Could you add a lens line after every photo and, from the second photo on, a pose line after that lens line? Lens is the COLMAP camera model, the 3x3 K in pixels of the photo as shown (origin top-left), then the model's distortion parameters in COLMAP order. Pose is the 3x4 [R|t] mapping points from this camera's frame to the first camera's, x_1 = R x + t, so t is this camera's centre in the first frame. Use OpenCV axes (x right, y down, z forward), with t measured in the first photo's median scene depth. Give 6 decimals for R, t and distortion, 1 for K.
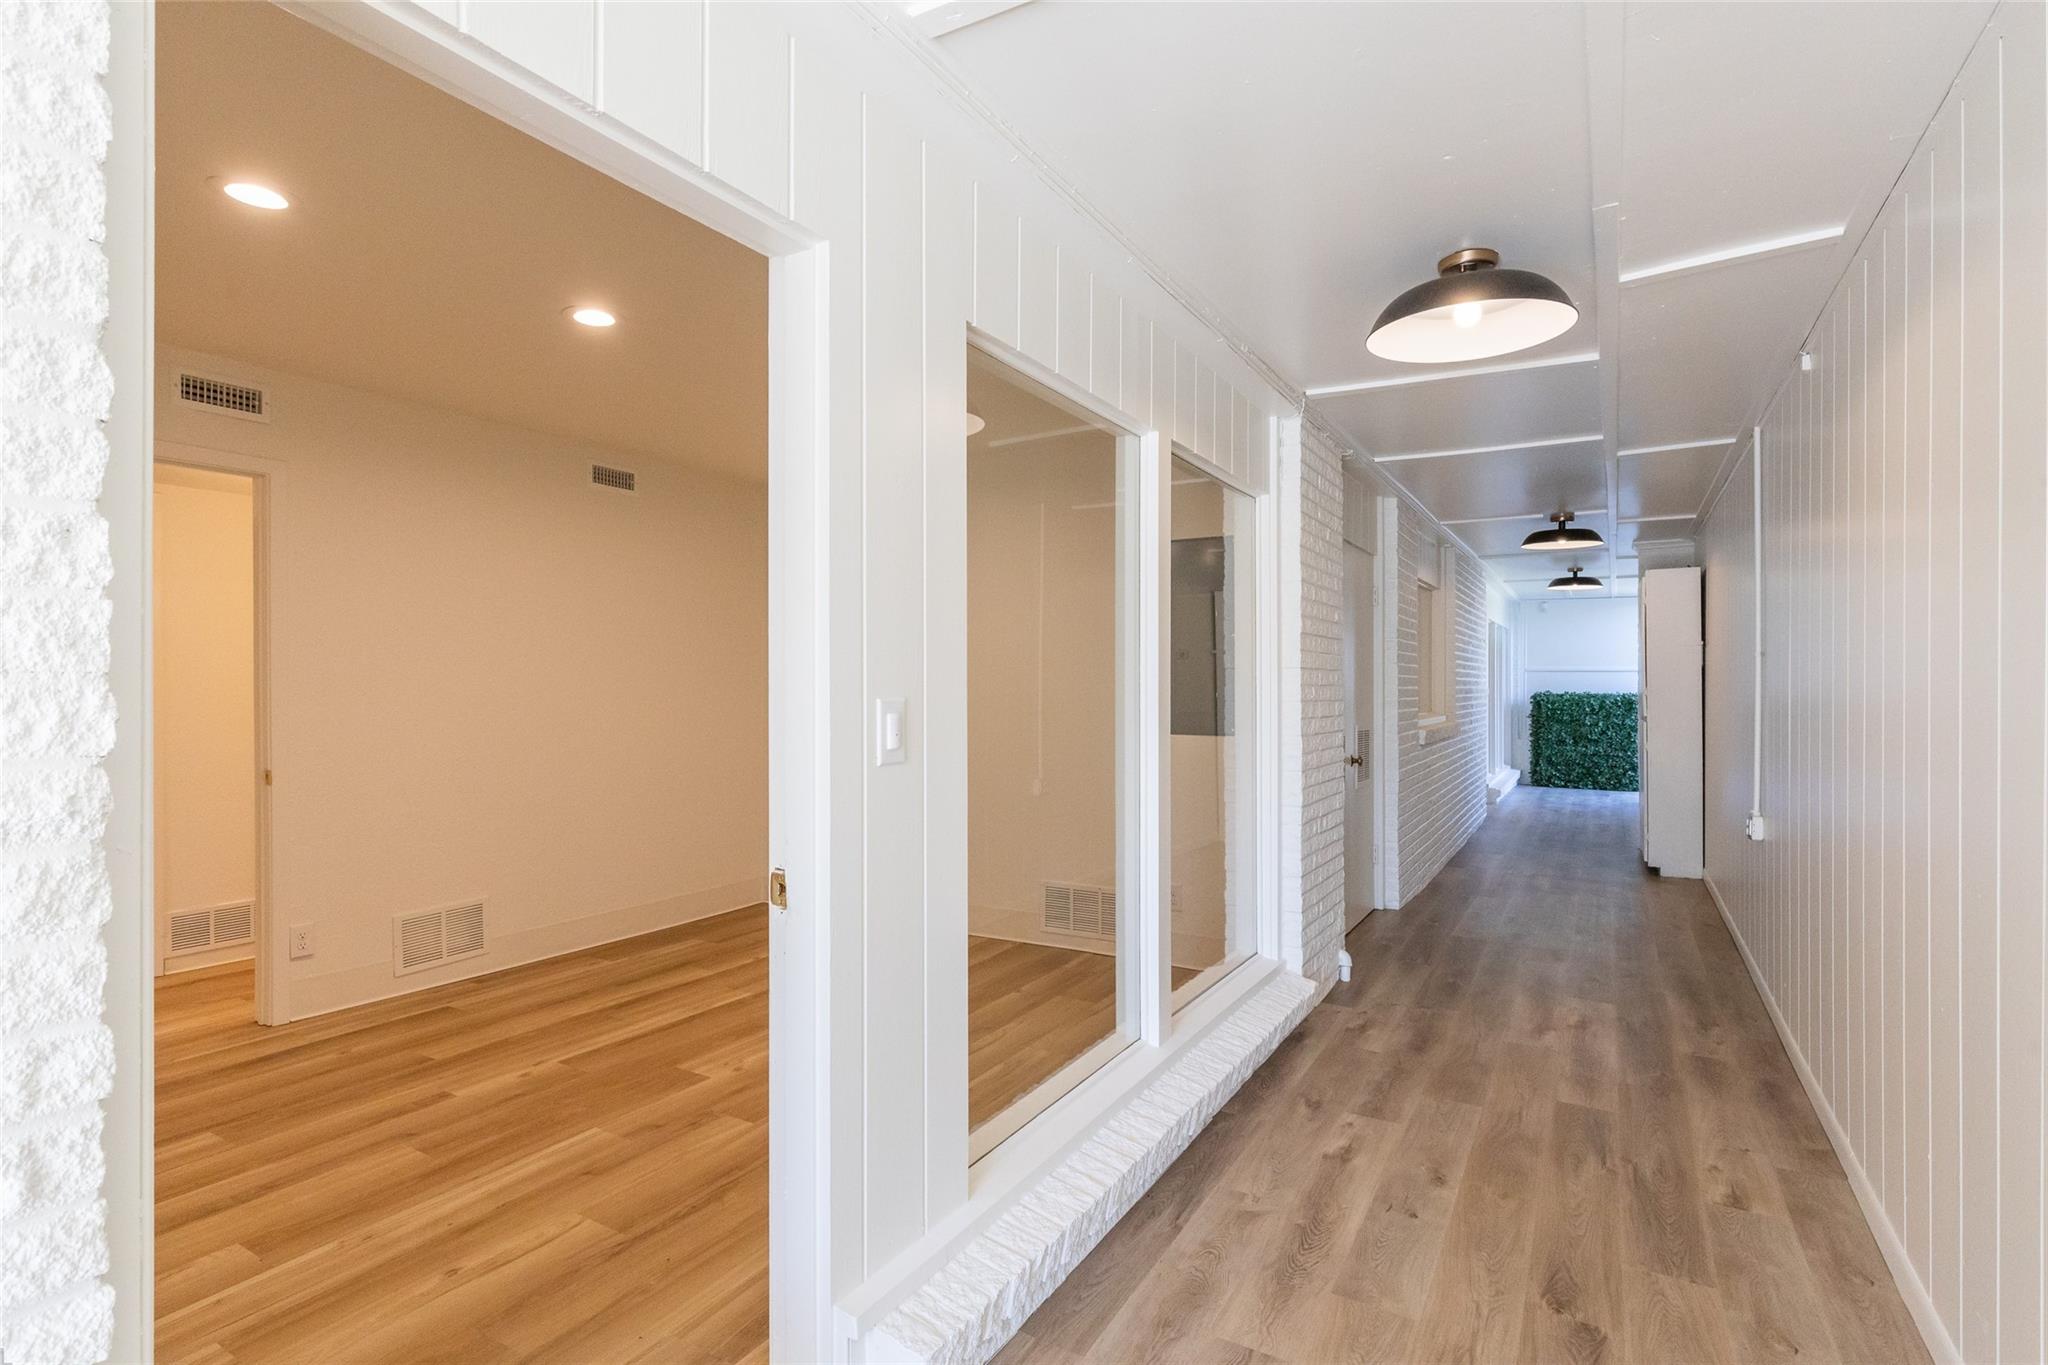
lens RADIAL K [[964.6, 0, 1026.8], [0, 964.6, 687.7], [0, 0, 1]] dist [-0.004966, -0.001357]
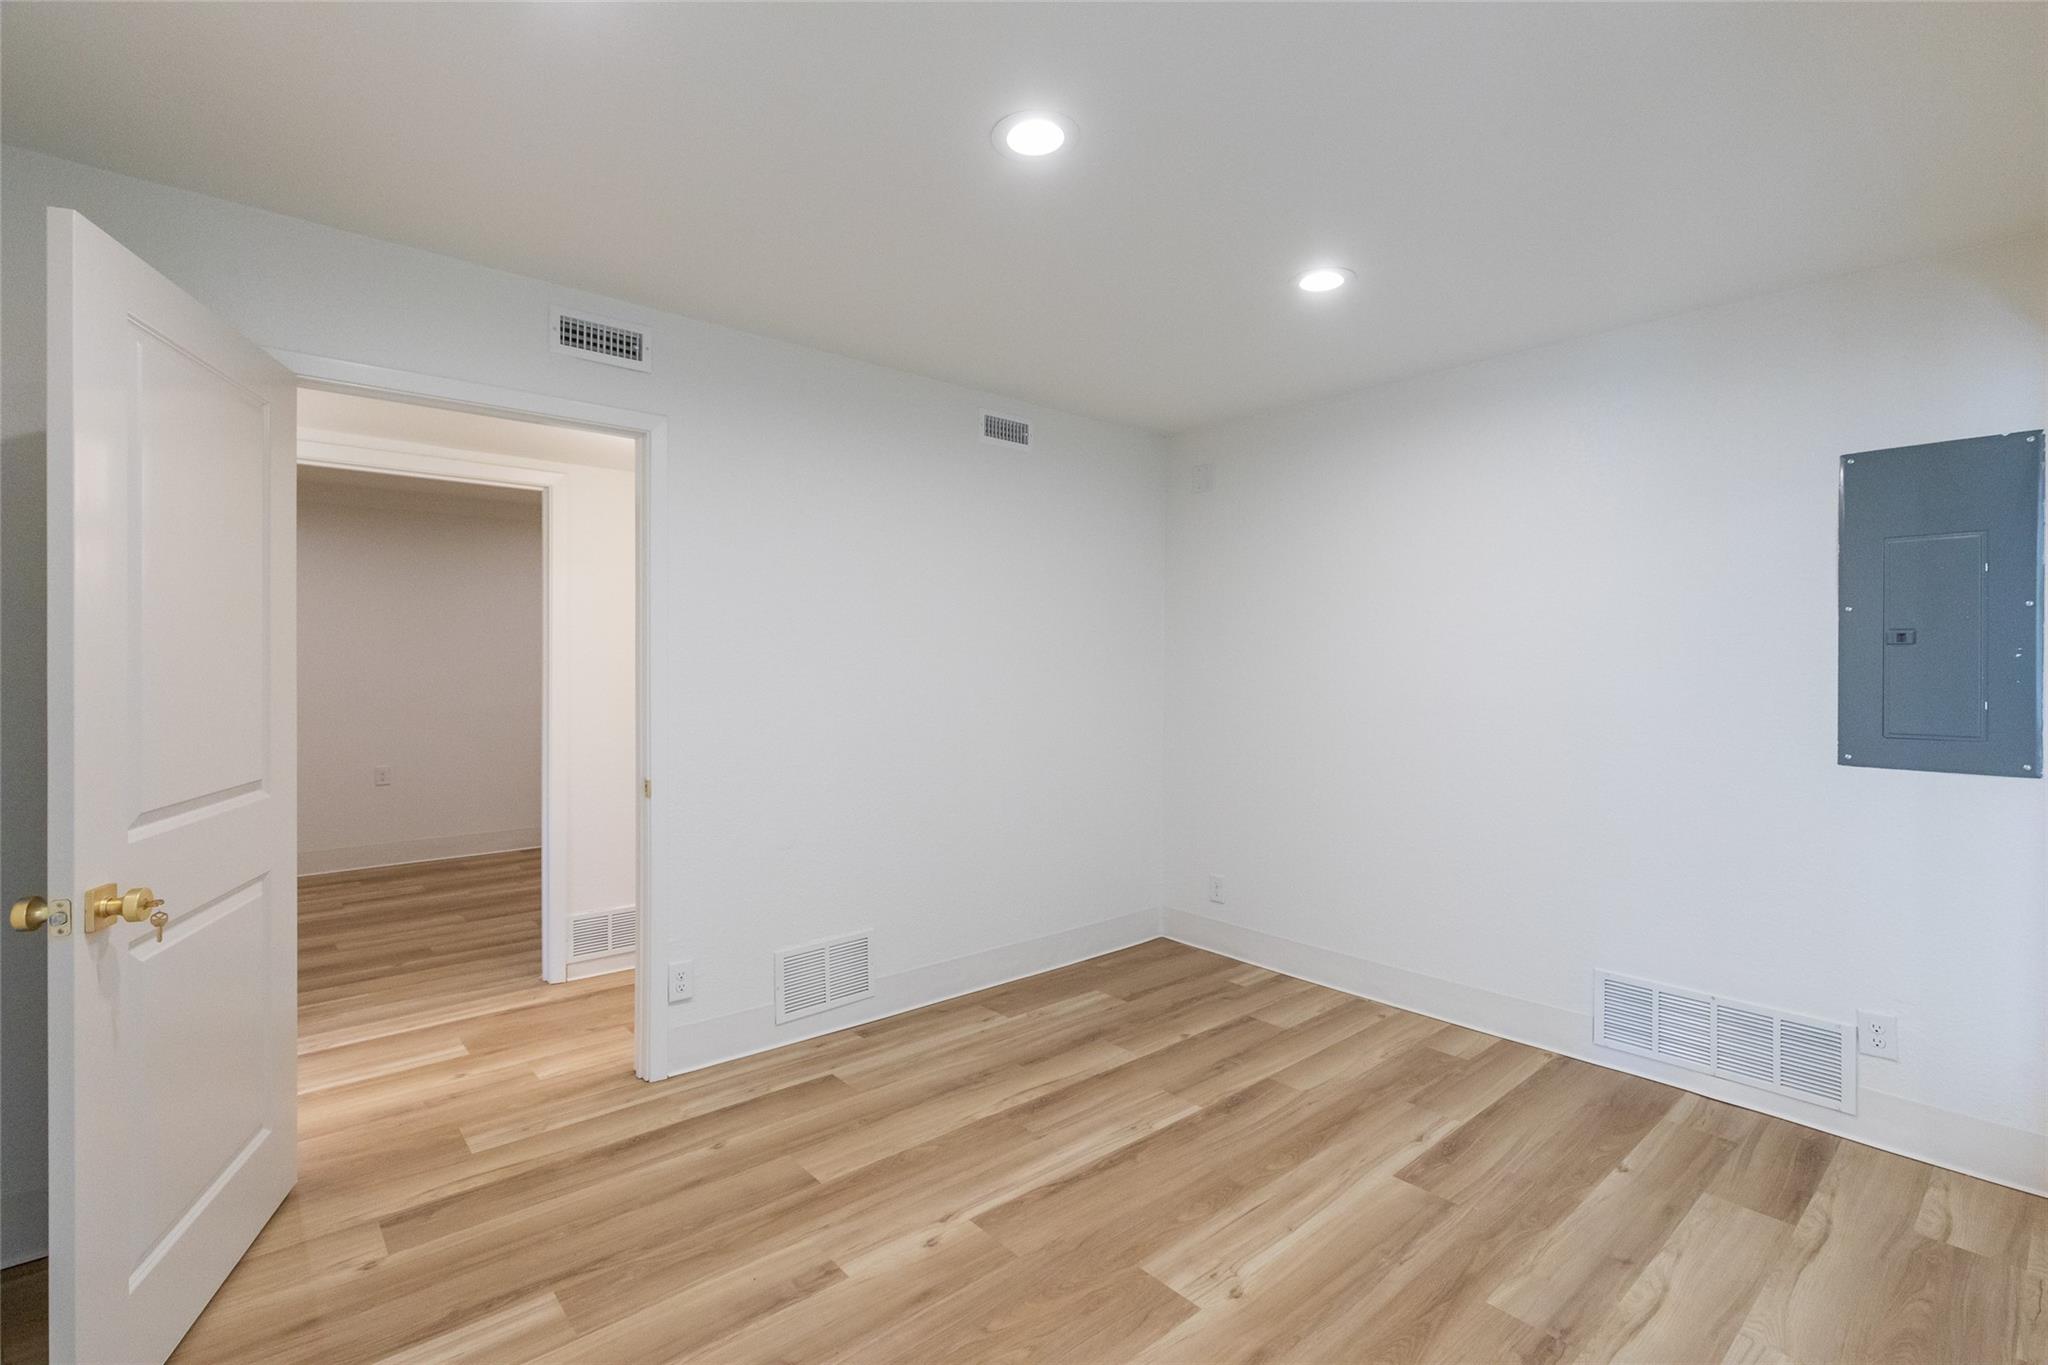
lens RADIAL K [[916.1, 0, 1023.0], [0, 916.1, 669.3], [0, 0, 1]] dist [0.001303, 0.000040]
pose [[0.947178, 0.004724, -0.320672, -0.214603], [-0.004354, 0.999989, 0.001872, -0.015211], [0.320678, -0.000377, 0.947188, 0.337713]]
